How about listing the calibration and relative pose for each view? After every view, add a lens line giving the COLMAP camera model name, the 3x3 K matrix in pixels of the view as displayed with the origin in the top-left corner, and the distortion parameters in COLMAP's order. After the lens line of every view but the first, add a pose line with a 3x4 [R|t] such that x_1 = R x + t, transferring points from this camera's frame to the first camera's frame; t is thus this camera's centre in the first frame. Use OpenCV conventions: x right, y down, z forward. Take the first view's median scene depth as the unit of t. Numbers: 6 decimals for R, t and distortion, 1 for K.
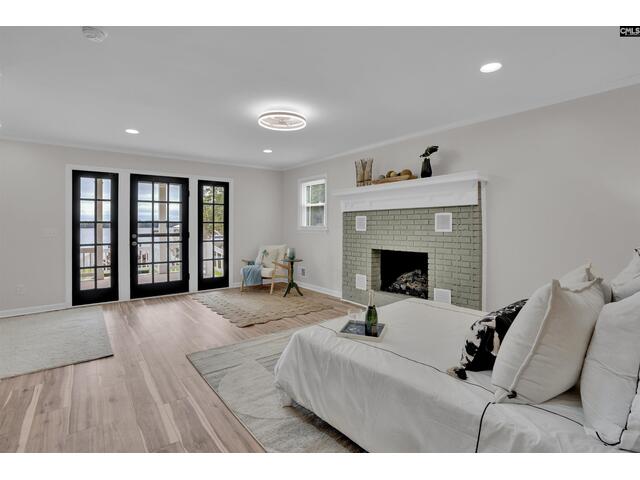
lens RADIAL K [[306.9, 0, 329.2], [0, 306.9, 224.1], [0, 0, 1]] dist [-0.060639, 0.023949]
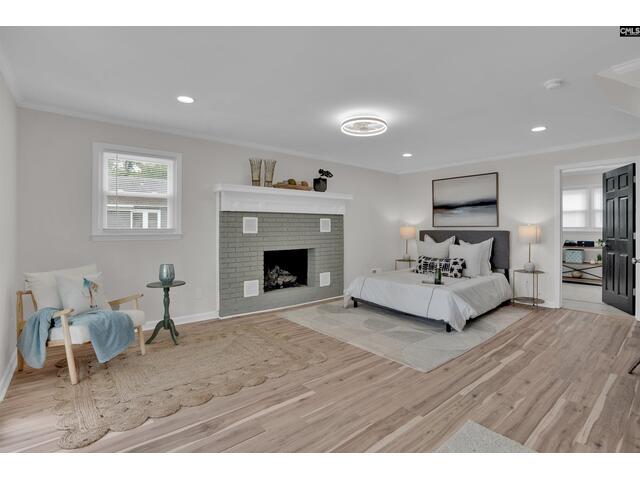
lens RADIAL K [[309.3, 0, 319.5], [0, 309.3, 227.4], [0, 0, 1]] dist [-0.065932, 0.026054]
pose [[0.009354, 0.001998, 0.999954, -0.831761], [-0.000605, 0.999998, -0.001993, 0.005720], [-0.999956, -0.000586, 0.009355, 0.790553]]
